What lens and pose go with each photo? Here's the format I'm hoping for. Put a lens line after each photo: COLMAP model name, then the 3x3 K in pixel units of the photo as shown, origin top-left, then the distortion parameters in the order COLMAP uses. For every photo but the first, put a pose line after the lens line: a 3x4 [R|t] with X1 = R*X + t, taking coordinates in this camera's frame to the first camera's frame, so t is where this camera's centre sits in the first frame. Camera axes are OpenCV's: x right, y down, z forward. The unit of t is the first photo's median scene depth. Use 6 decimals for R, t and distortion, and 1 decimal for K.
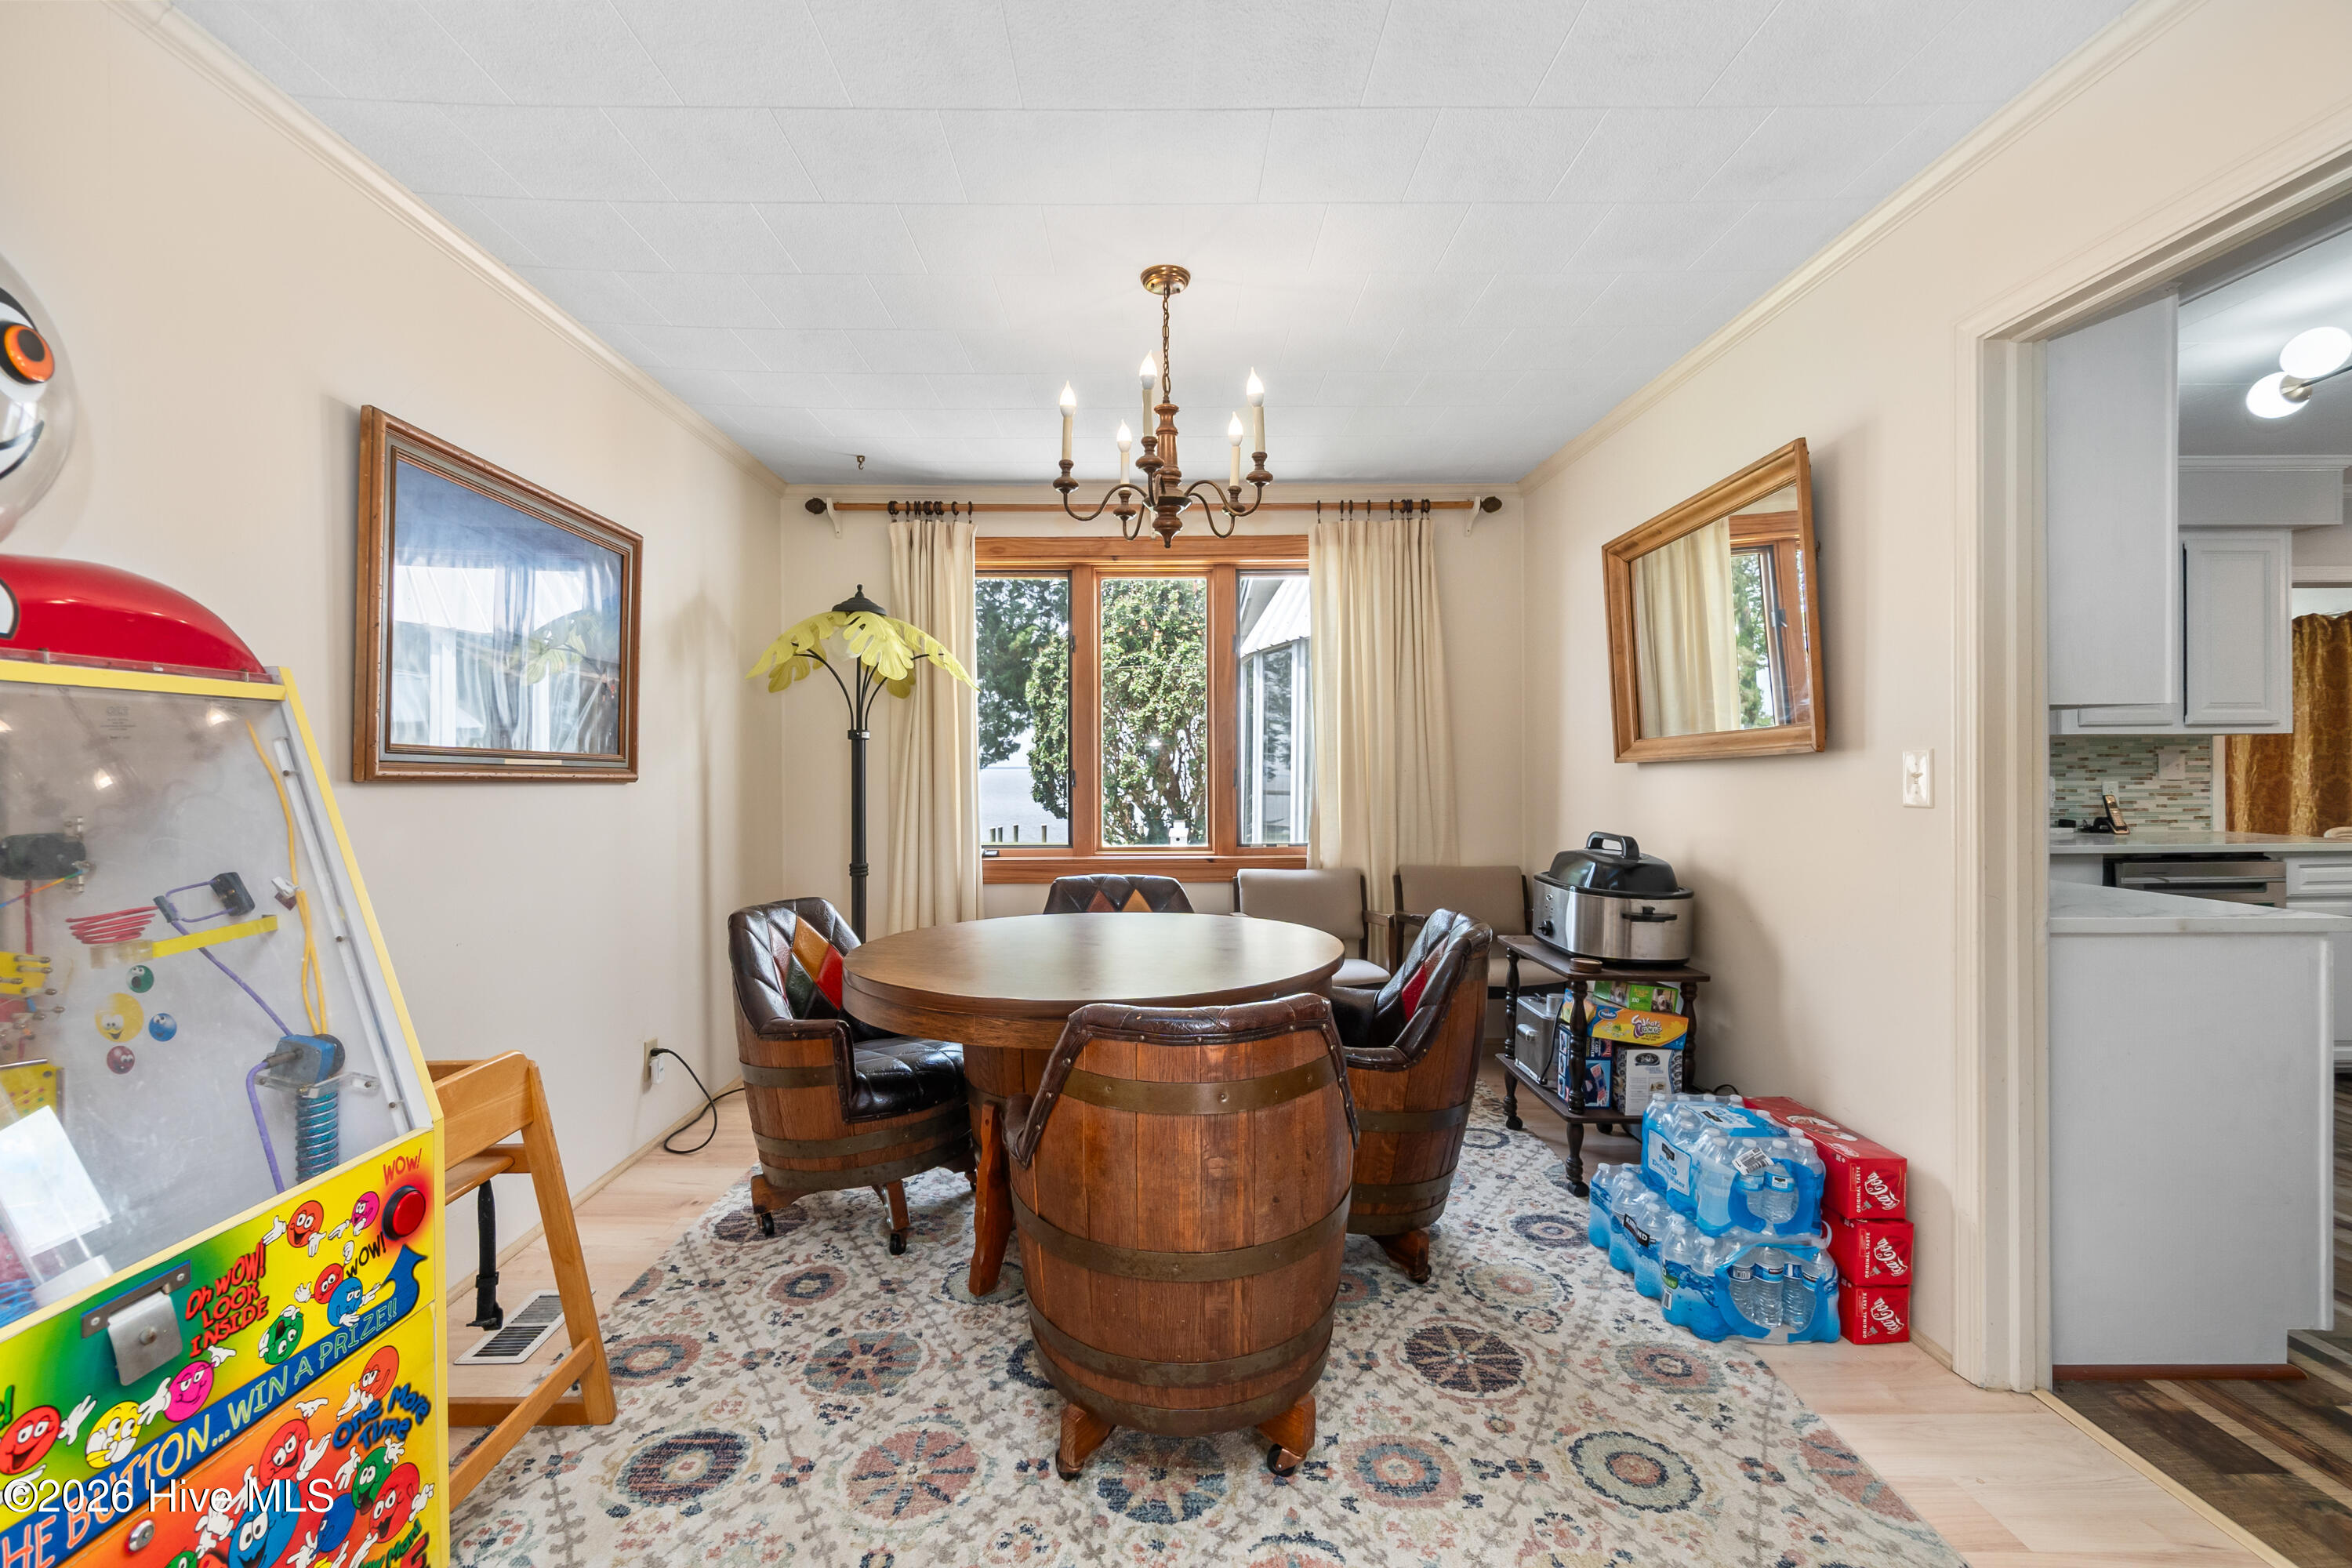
lens RADIAL K [[1016.6, 0, 1170.9], [0, 1016.6, 769.1], [0, 0, 1]] dist [-0.010208, 0.004021]
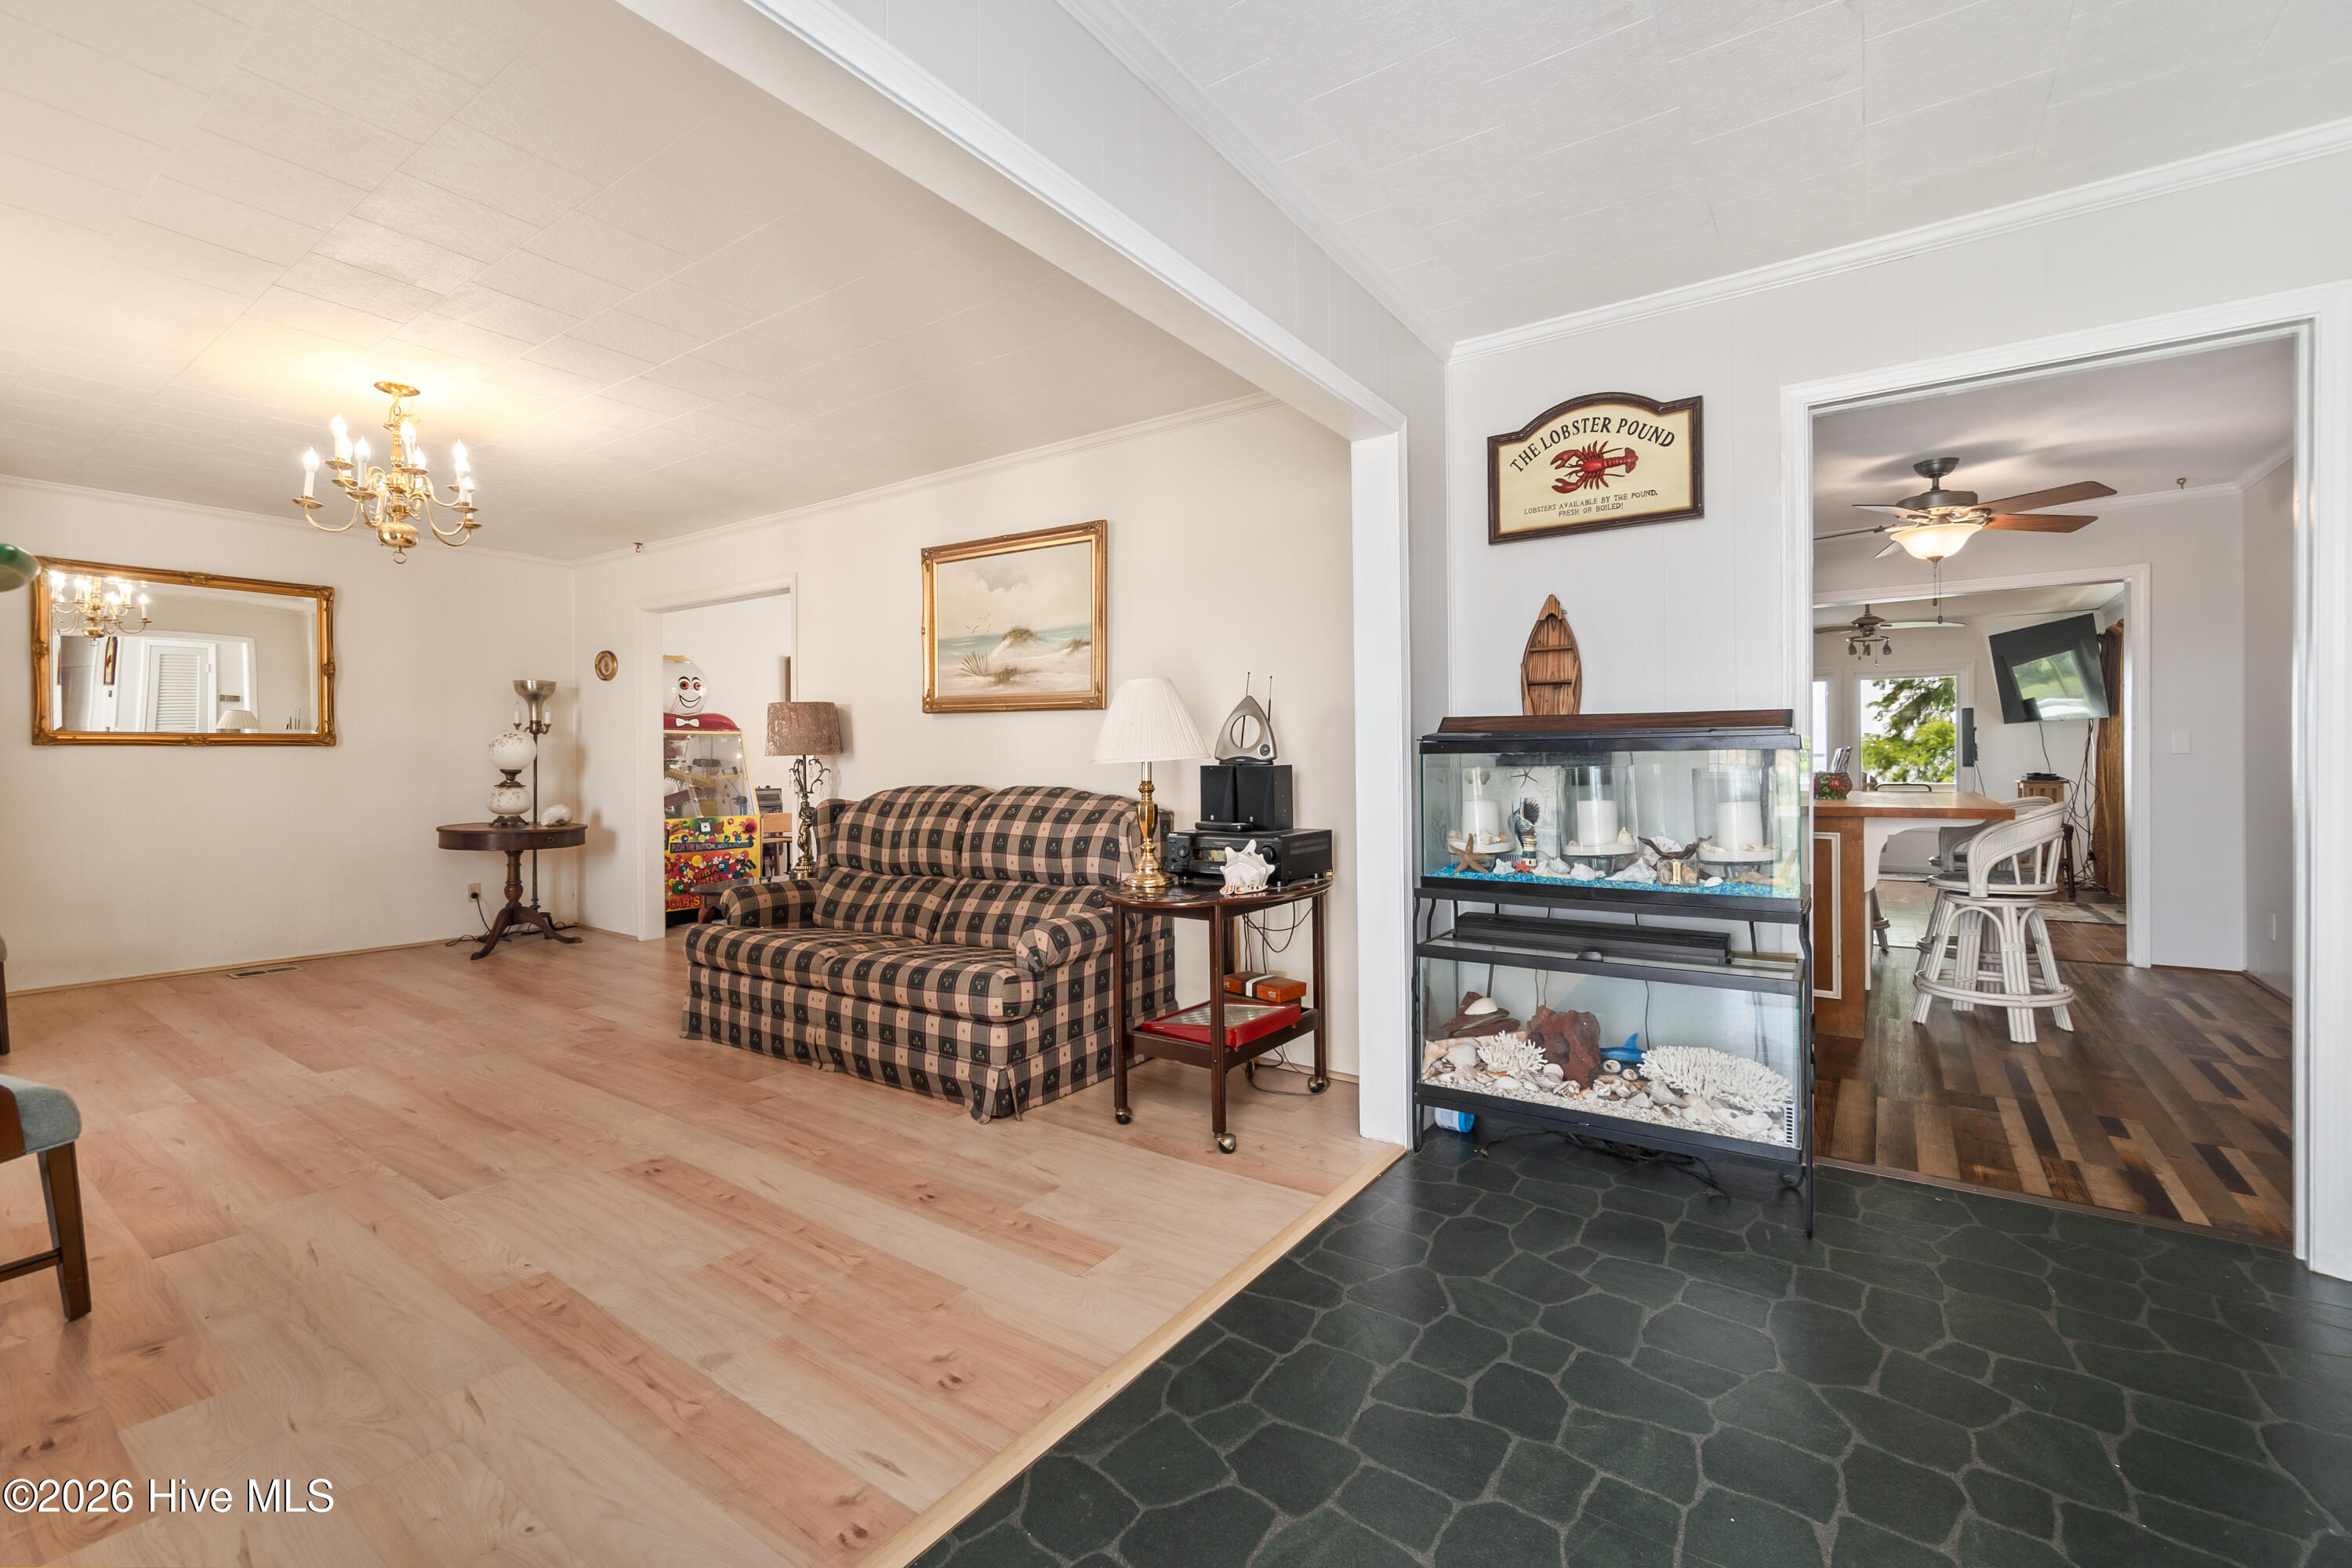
lens RADIAL K [[1016.6, 0, 1175.7], [0, 1016.6, 769.1], [0, 0, 1]] dist [-0.010208, 0.004021]
pose [[0.813466, -0.000281, -0.581613, 1.274147], [0.000717, 1.000000, 0.000520, 0.035180], [0.581612, -0.000840, 0.813466, -0.628969]]
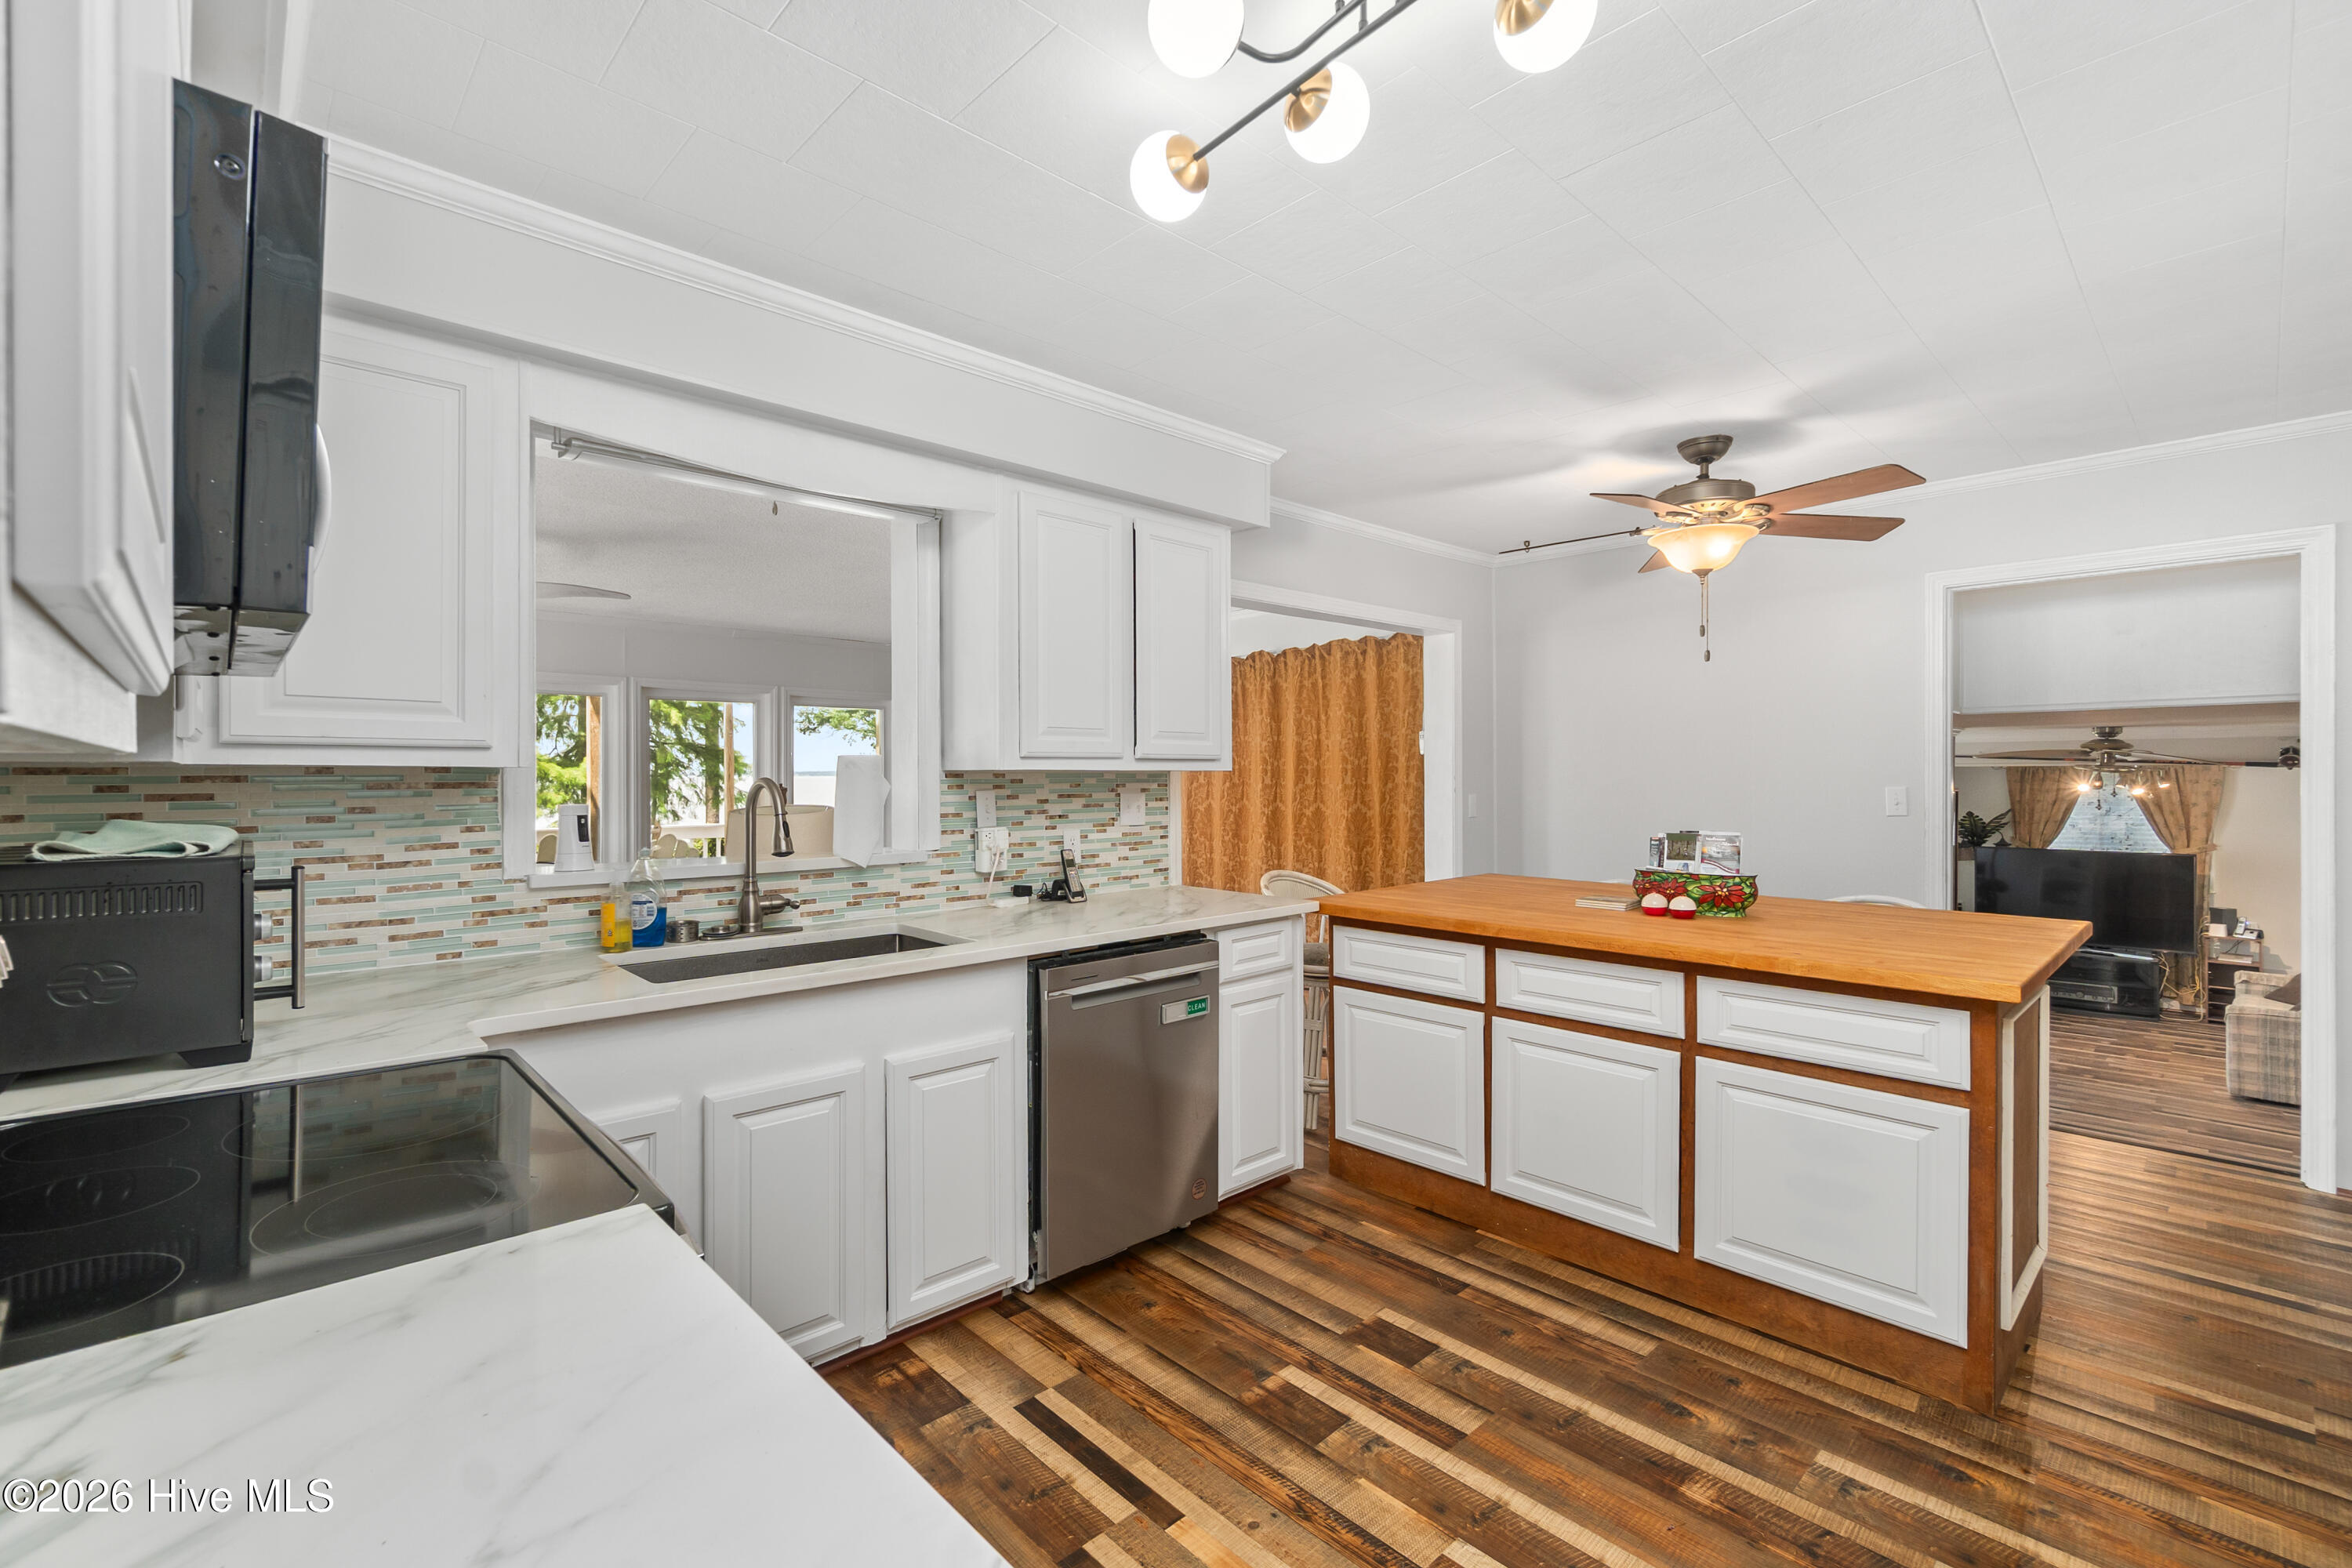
lens RADIAL K [[1016.6, 0, 1176.0], [0, 1016.6, 770.6], [0, 0, 1]] dist [-0.010208, 0.004021]
pose [[0.733453, 0.005697, 0.679716, 0.467489], [0.000997, 0.999955, -0.009457, -0.025981], [-0.679739, 0.007614, 0.733414, 0.382959]]
